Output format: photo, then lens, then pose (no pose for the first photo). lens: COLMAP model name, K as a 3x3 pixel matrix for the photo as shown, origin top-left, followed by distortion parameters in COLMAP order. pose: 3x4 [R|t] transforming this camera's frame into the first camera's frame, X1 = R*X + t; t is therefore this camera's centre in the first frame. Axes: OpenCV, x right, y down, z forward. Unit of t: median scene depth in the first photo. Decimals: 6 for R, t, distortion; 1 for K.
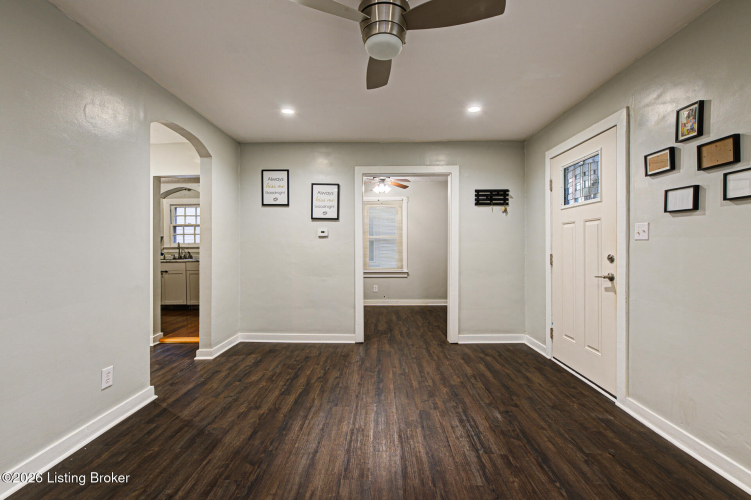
lens RADIAL K [[323.1, 0, 373.4], [0, 323.1, 249.7], [0, 0, 1]] dist [0.001382, 0.000132]
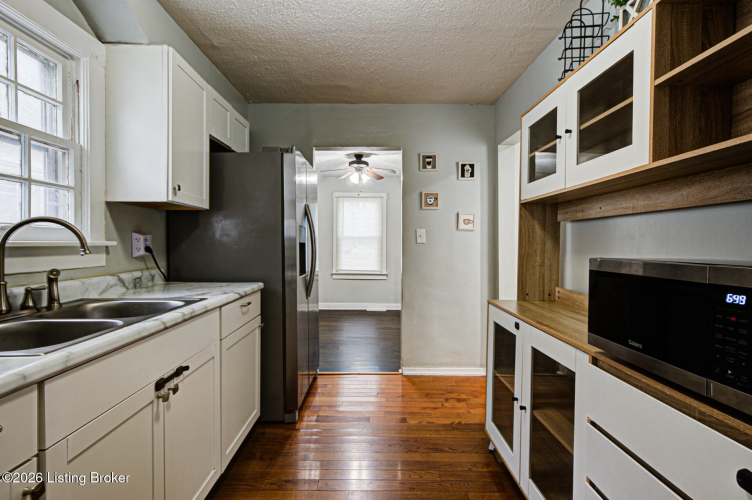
lens RADIAL K [[384.1, 0, 367.8], [0, 384.1, 249.2], [0, 0, 1]] dist [0.000962, 0.000506]
pose [[-0.009021, -0.006639, 0.999937, -1.906785], [0.002757, 0.999974, 0.006664, -0.016397], [-0.999956, 0.002816, -0.009002, 1.933566]]
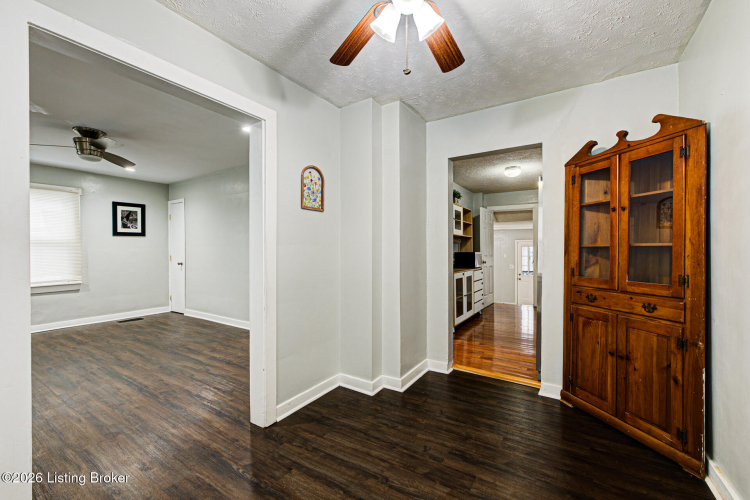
lens RADIAL K [[312.2, 0, 375.0], [0, 312.2, 250.0], [0, 0, 1]] dist [-0.001425, -0.000109]
pose [[-0.524208, 0.002978, -0.851585, 0.470220], [-0.001738, 0.999988, 0.004567, -0.024038], [0.851588, 0.003874, -0.524197, 2.171165]]
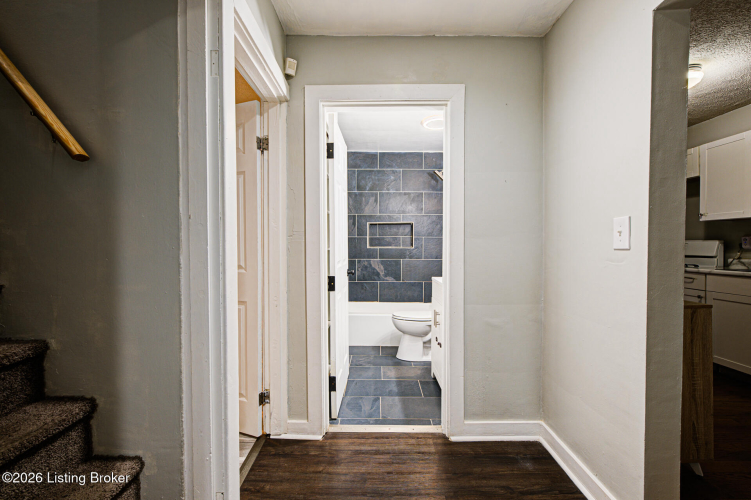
lens RADIAL K [[323.1, 0, 373.4], [0, 323.1, 249.7], [0, 0, 1]] dist [0.001382, 0.000132]
pose [[0.018040, 0.016925, -0.999694, -0.550879], [-0.002336, 0.999855, 0.016885, -0.007500], [0.999835, 0.002031, 0.018077, 1.063894]]
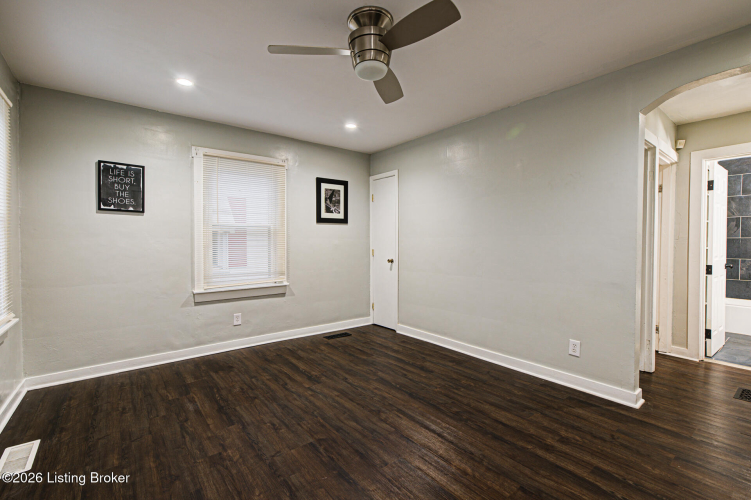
lens RADIAL K [[333.2, 0, 372.2], [0, 333.2, 250.2], [0, 0, 1]] dist [0.002646, 0.000470]
pose [[-0.774856, 0.011365, -0.632036, 0.465142], [-0.004806, 0.999704, 0.023869, -0.010504], [0.632120, 0.021533, -0.774571, 1.150392]]
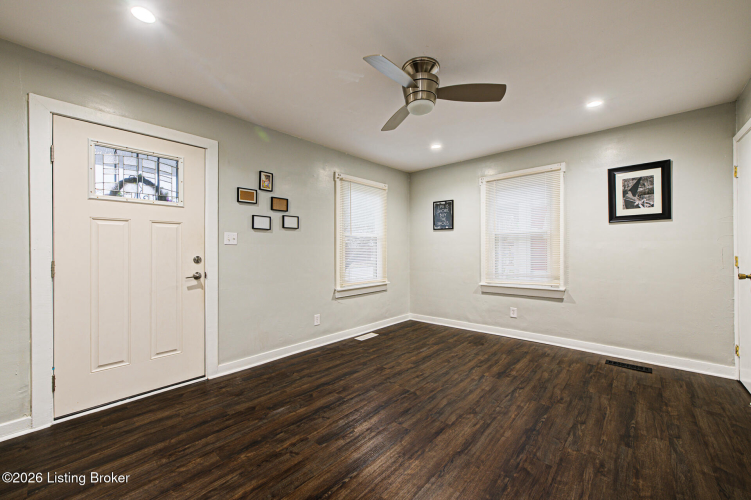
lens RADIAL K [[295.7, 0, 375.5], [0, 295.7, 250.0], [0, 0, 1]] dist [0.000180, 0.000271]
pose [[-0.757008, 0.000851, 0.653405, -0.393142], [0.007775, 0.999940, 0.007707, -0.009506], [-0.653360, 0.010914, -0.756969, 1.256422]]
